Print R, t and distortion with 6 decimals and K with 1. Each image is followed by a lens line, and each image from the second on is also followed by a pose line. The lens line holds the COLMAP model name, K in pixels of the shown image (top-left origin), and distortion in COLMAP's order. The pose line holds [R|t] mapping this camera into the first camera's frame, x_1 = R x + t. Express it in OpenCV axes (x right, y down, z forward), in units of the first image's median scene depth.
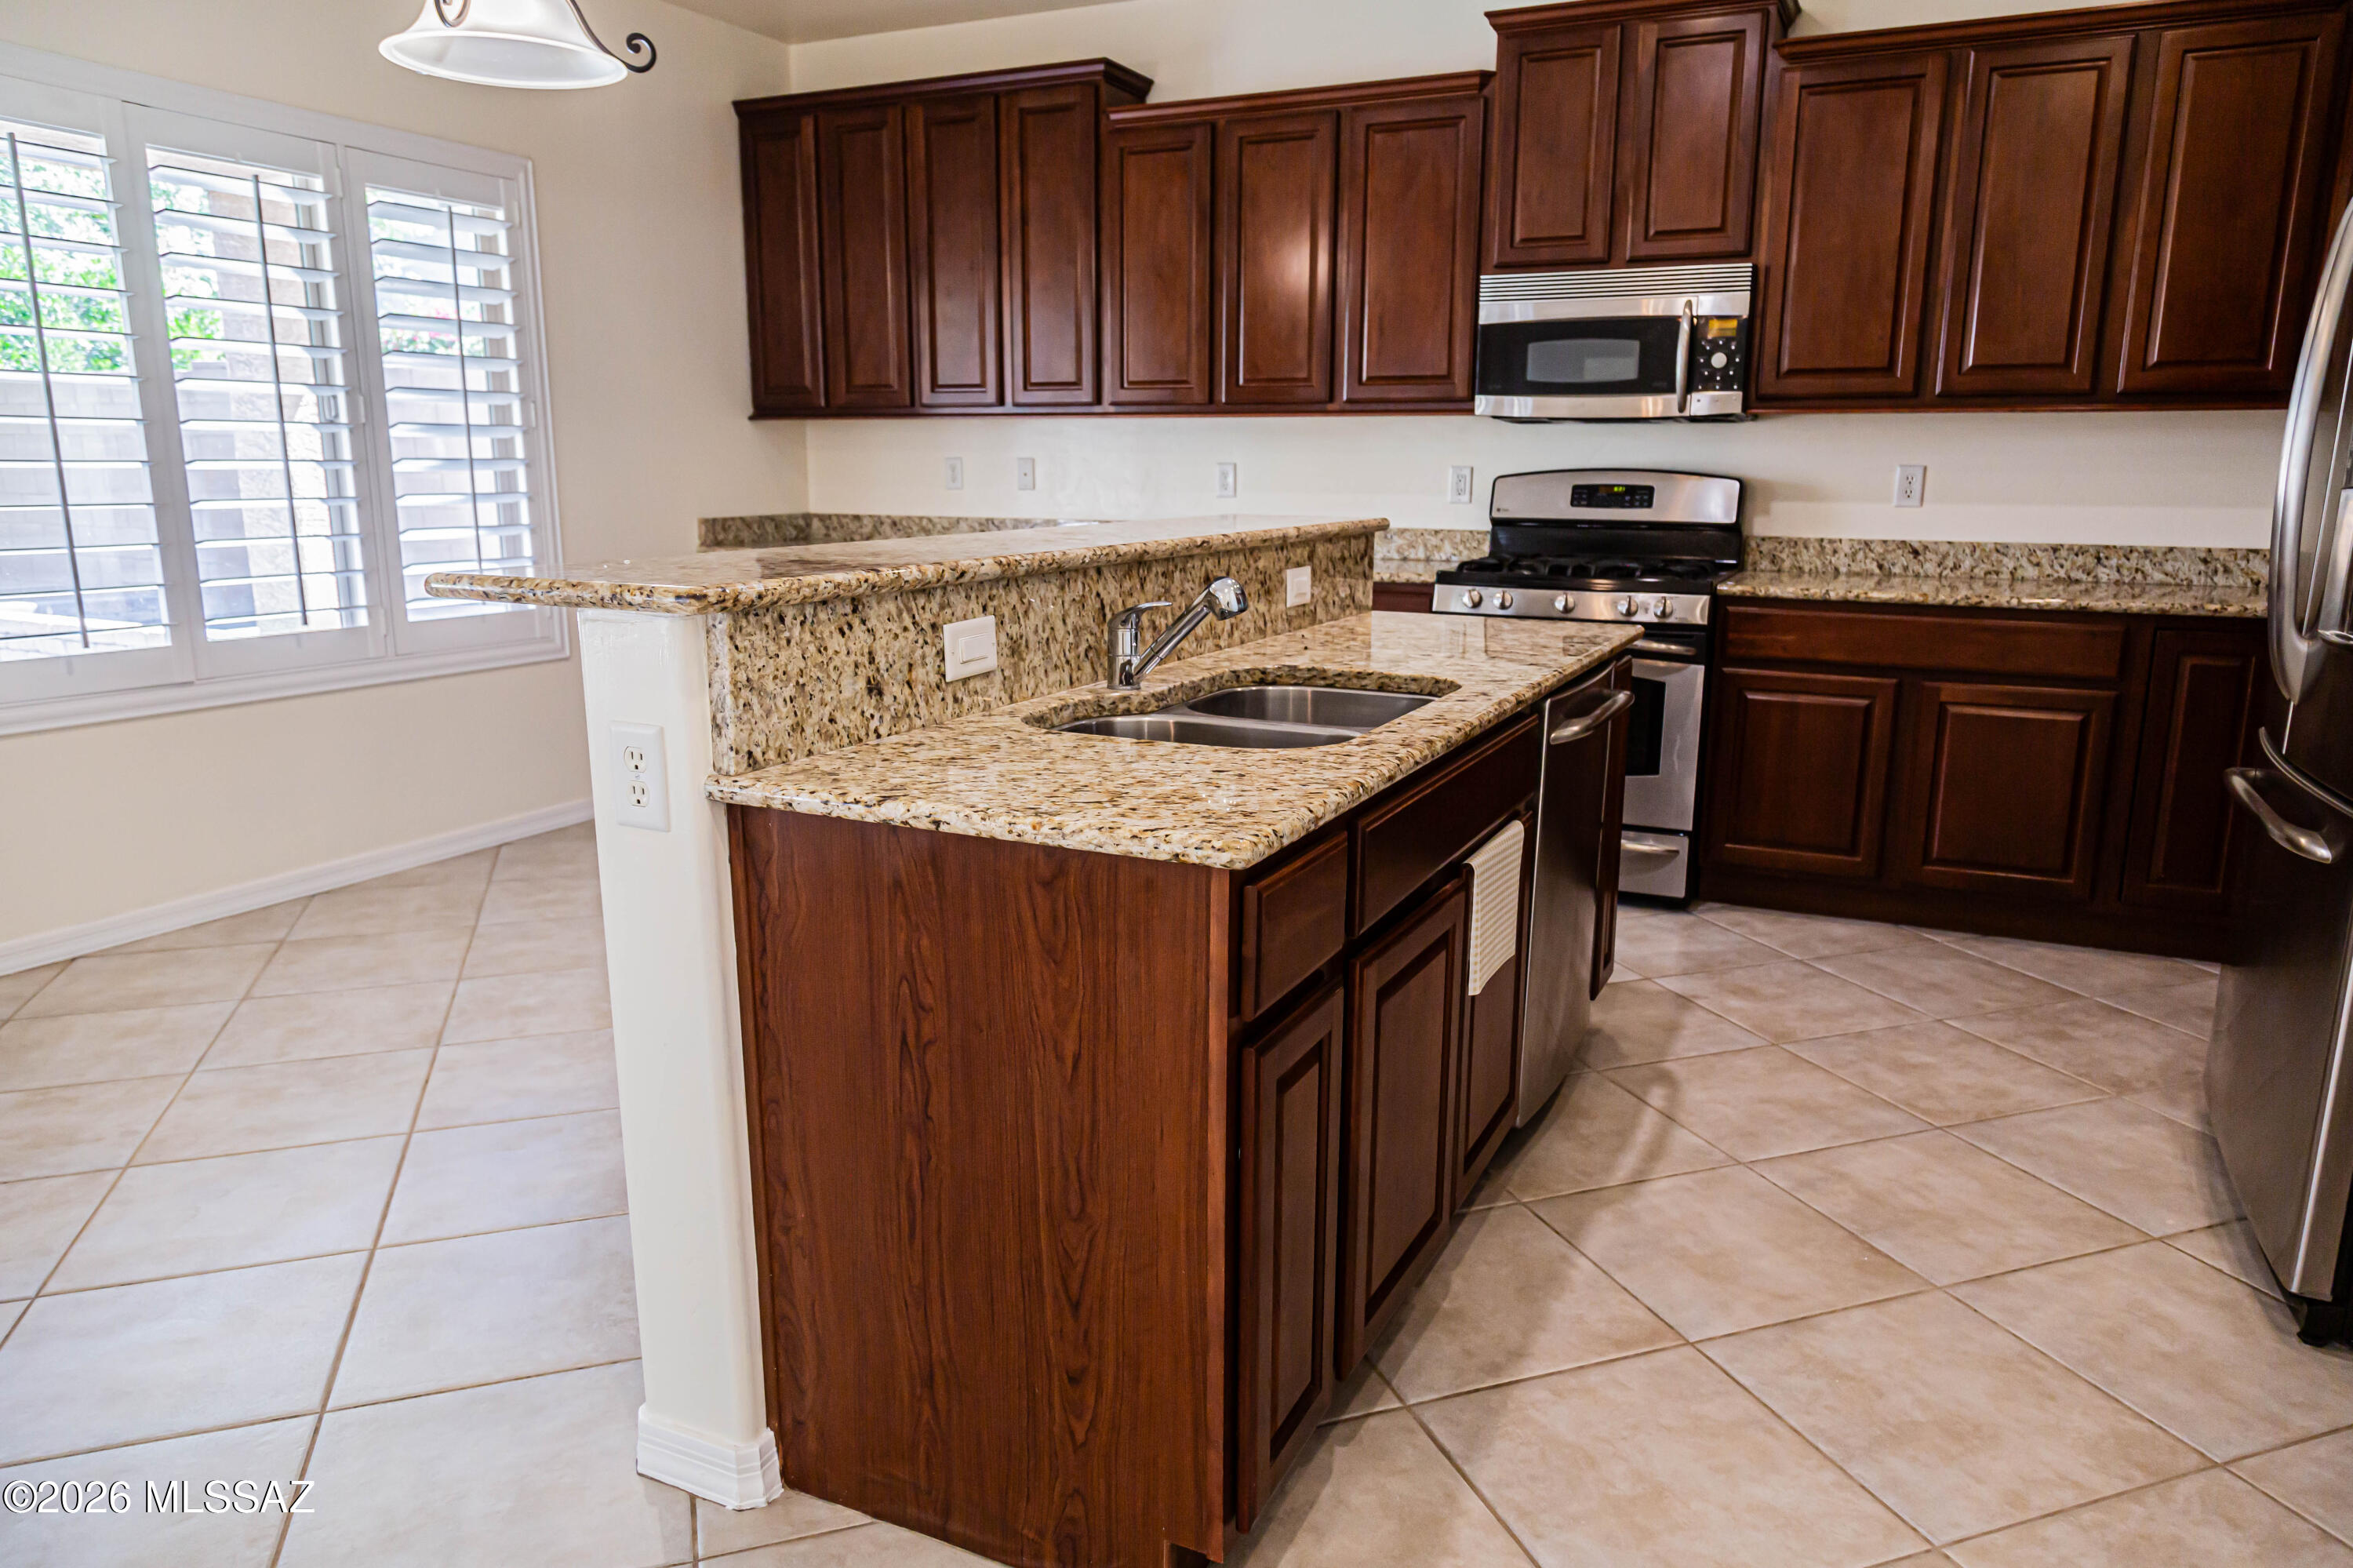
lens RADIAL K [[1553.3, 0, 1176.5], [0, 1553.3, 784.0], [0, 0, 1]] dist [0.004695, -0.001172]
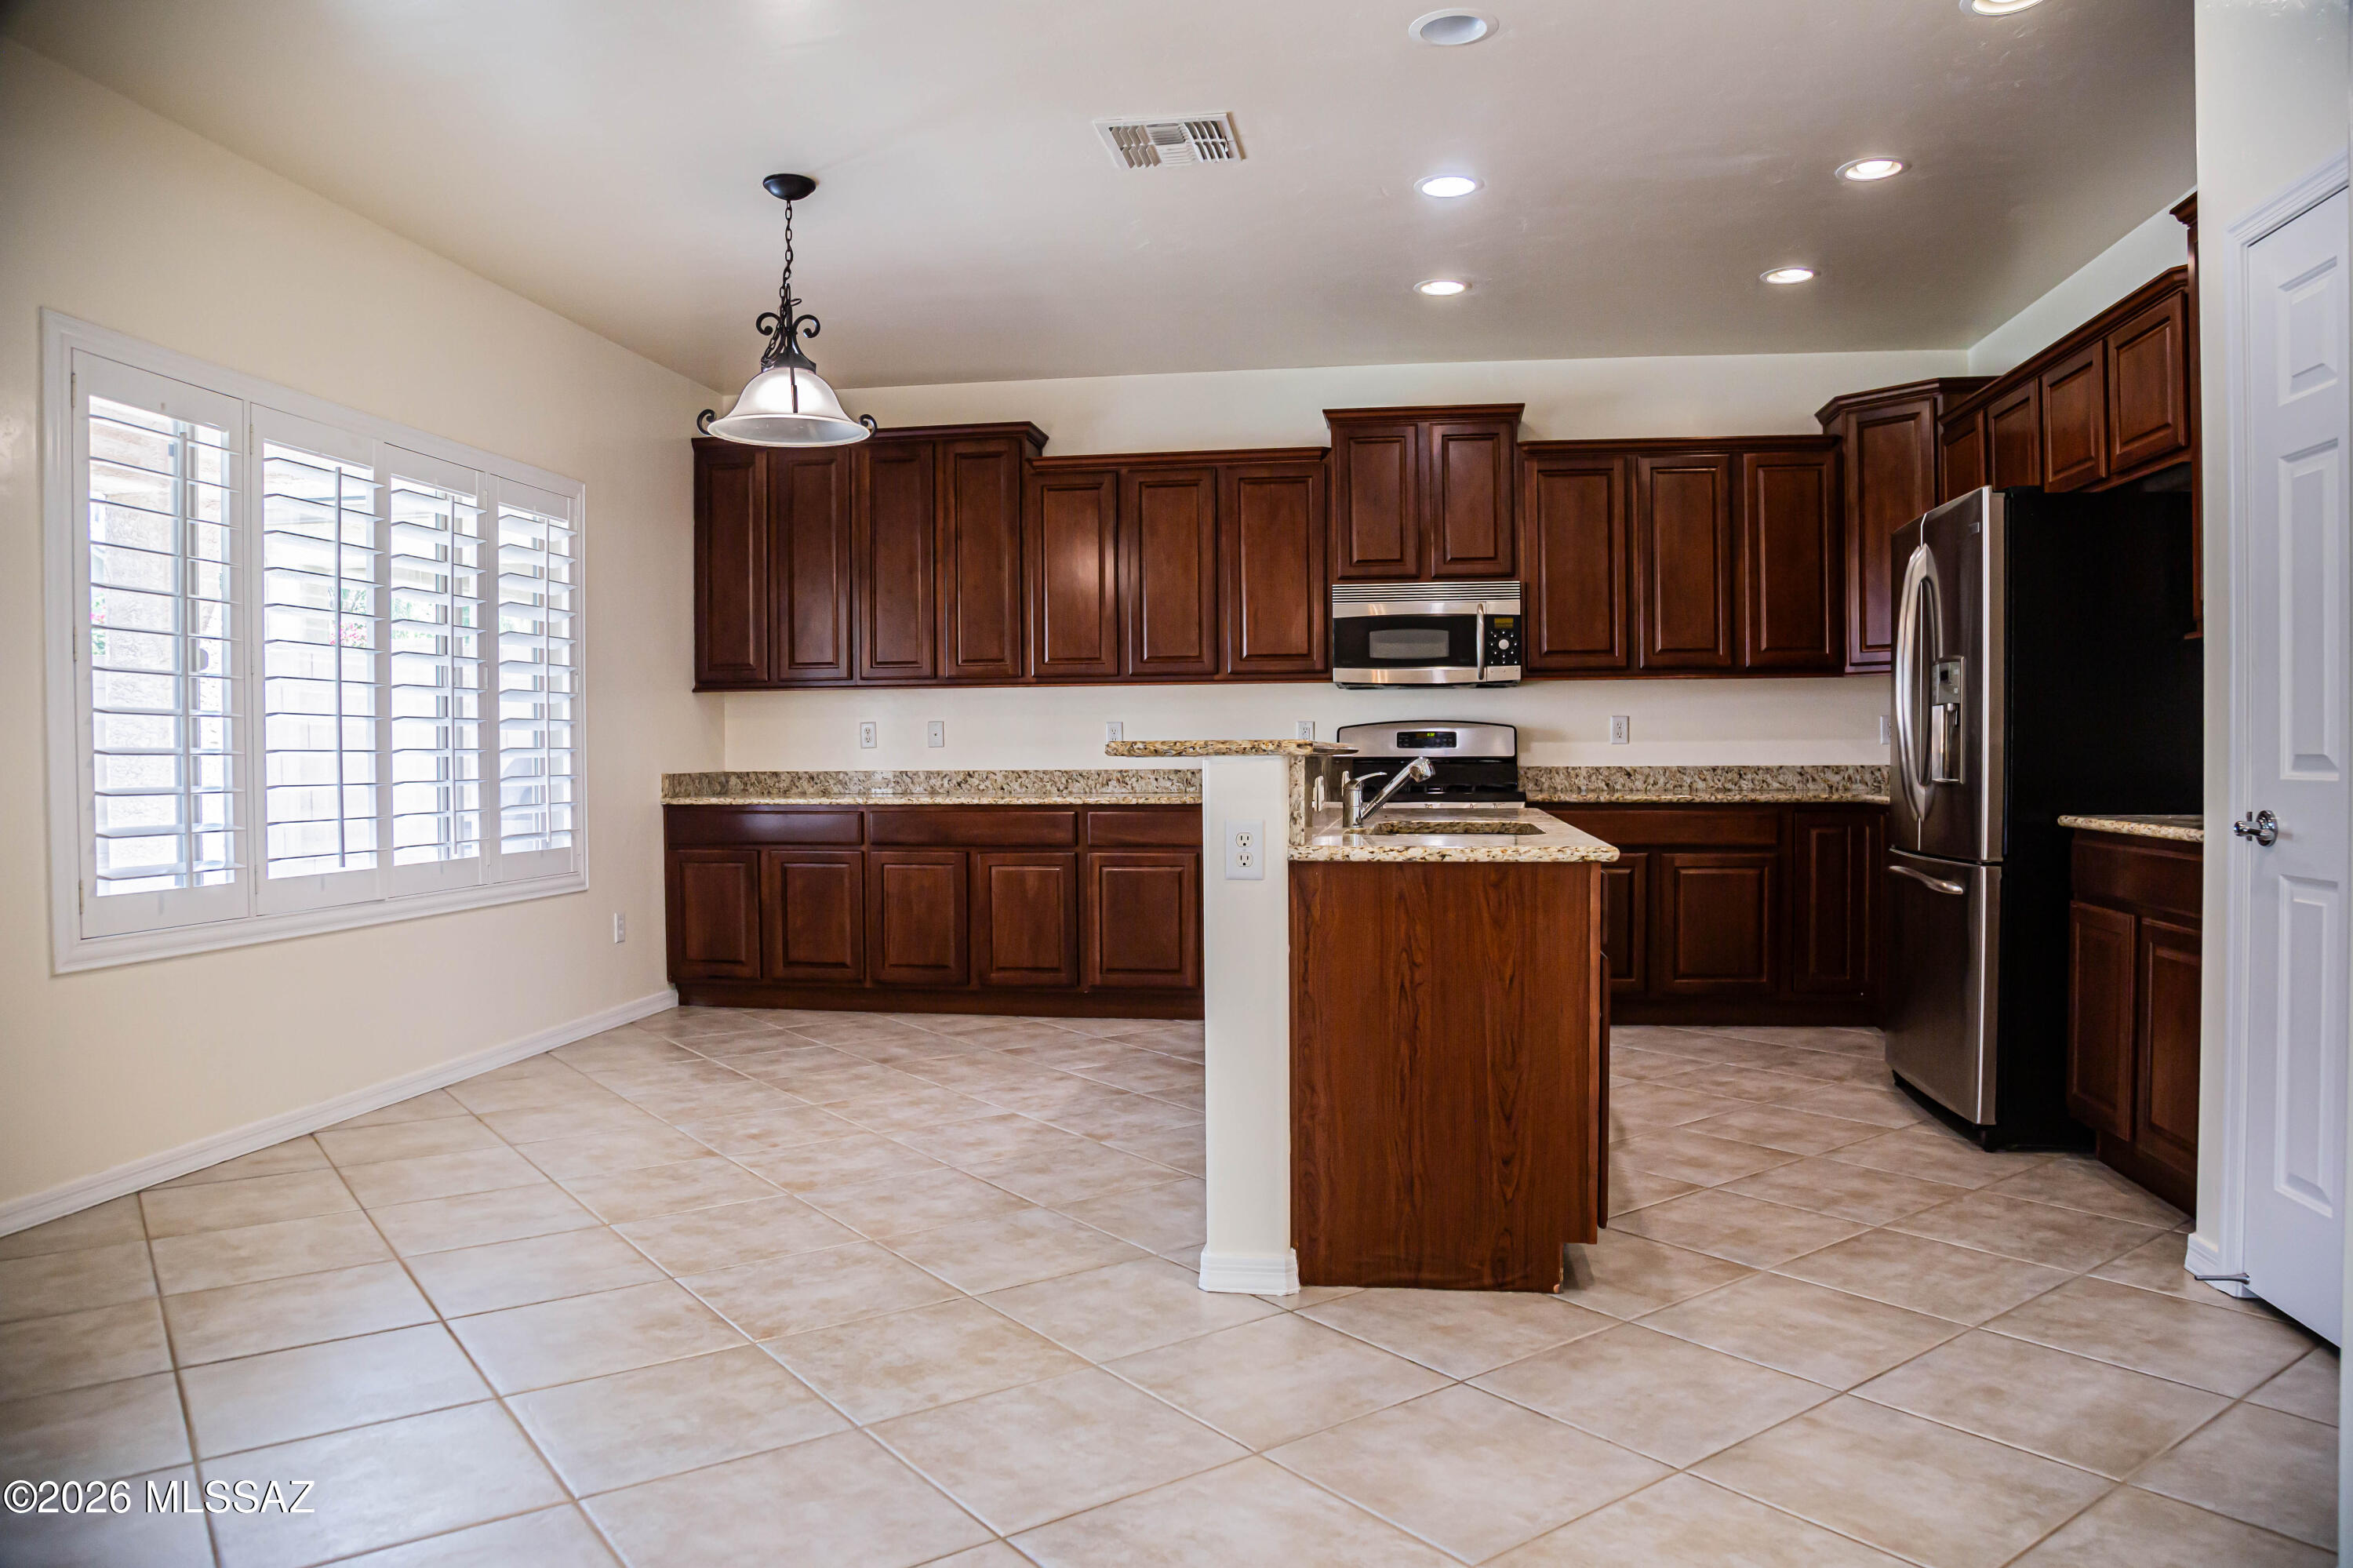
lens RADIAL K [[1605.4, 0, 1176.5], [0, 1605.4, 784.0], [0, 0, 1]] dist [-0.092408, 0.006913]
pose [[0.956013, -0.018154, 0.292761, -0.385313], [0.072455, 0.981770, -0.175722, 0.096094], [-0.284234, 0.189205, 0.939900, -0.292794]]
